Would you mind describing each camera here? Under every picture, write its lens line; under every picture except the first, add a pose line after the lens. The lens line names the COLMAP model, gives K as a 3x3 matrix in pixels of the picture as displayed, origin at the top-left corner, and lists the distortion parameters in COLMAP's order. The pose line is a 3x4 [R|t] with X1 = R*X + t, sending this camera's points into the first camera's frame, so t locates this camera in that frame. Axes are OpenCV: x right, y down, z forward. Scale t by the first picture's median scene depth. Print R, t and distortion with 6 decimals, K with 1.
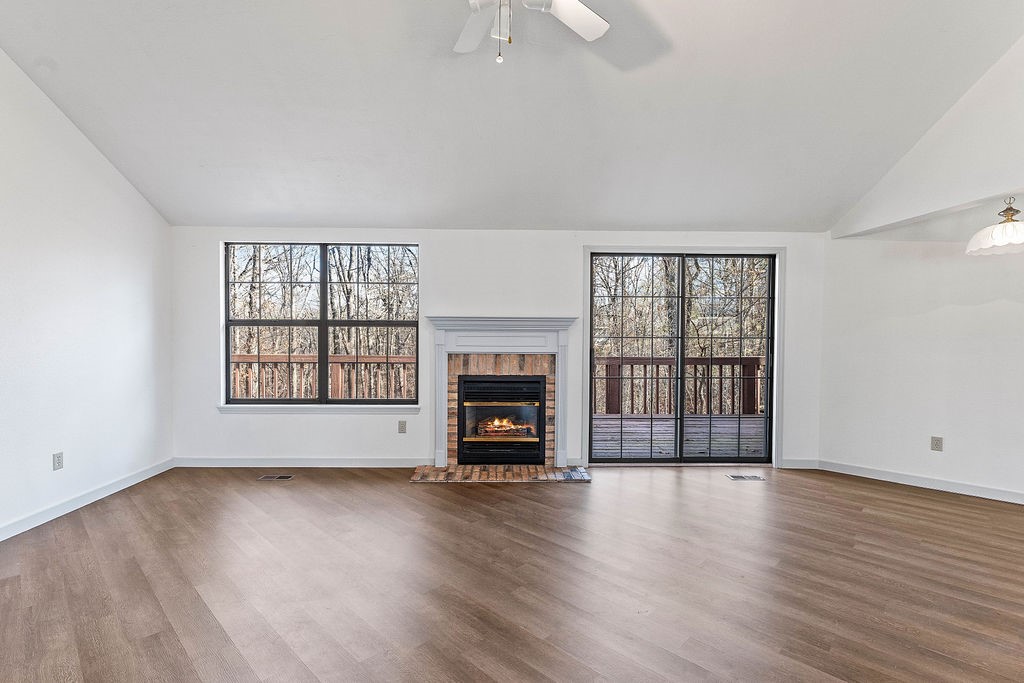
lens RADIAL K [[508.6, 0, 512.0], [0, 508.6, 341.5], [0, 0, 1]] dist [-0.001976, -0.000134]
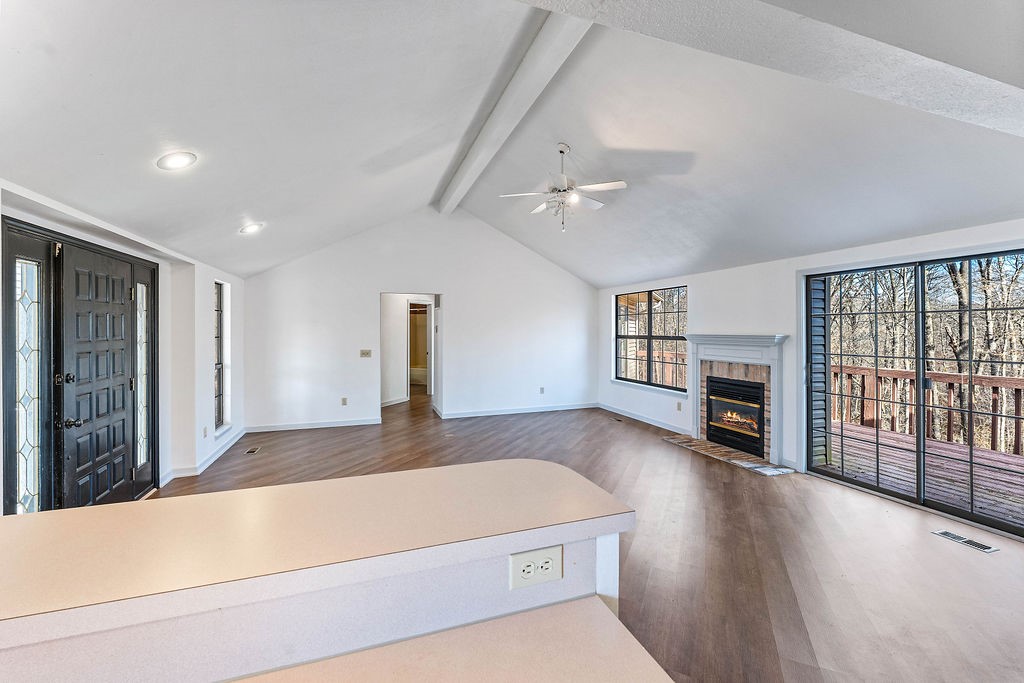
lens RADIAL K [[419.6, 0, 512.0], [0, 419.6, 341.5], [0, 0, 1]] dist [0.000379, 0.000075]
pose [[0.314533, 0.018789, -0.949061, 0.817598], [-0.036596, 0.999301, 0.007655, -0.017332], [0.948541, 0.032324, 0.315001, 0.122704]]
